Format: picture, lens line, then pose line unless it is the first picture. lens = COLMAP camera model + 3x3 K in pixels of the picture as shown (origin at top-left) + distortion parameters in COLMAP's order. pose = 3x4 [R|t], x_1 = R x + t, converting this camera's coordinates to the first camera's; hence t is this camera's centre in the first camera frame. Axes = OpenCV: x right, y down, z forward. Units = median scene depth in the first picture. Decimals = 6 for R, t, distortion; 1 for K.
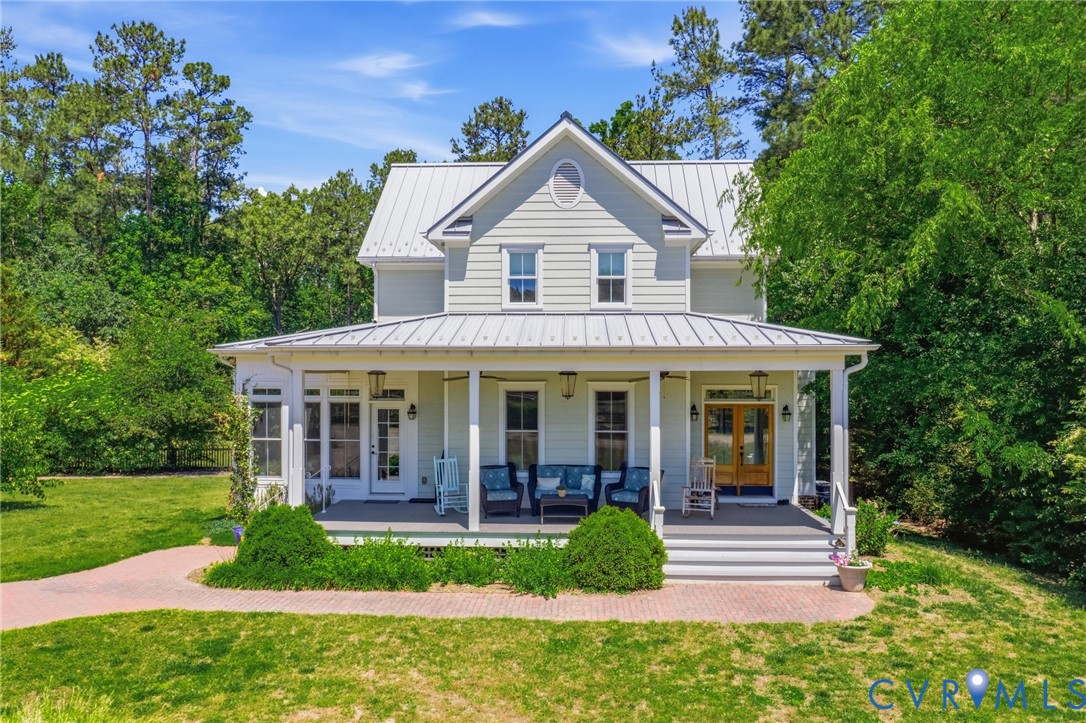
lens RADIAL K [[869.0, 0, 543.0], [0, 869.0, 361.5], [0, 0, 1]] dist [-0.007251, -0.002470]
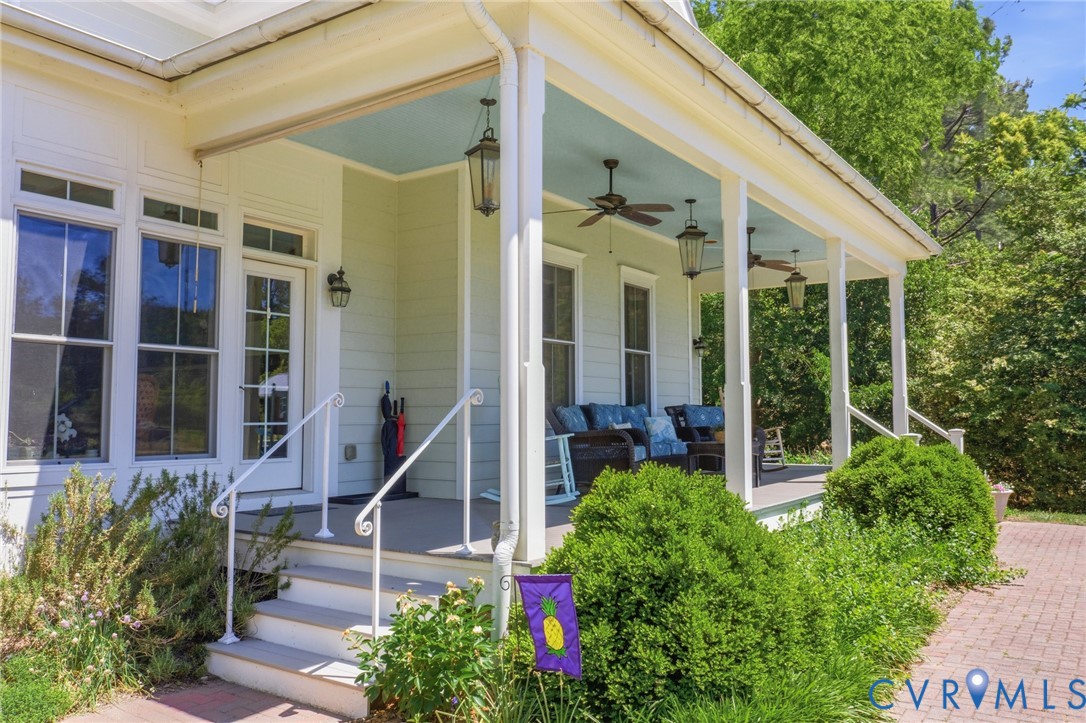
lens RADIAL K [[869.0, 0, 543.0], [0, 869.0, 361.5], [0, 0, 1]] dist [-0.007251, -0.002470]
pose [[0.529434, 0.055436, 0.846538, -0.449815], [0.001719, 0.997791, -0.066416, 0.120428], [-0.848349, 0.036618, 0.528169, 0.691105]]
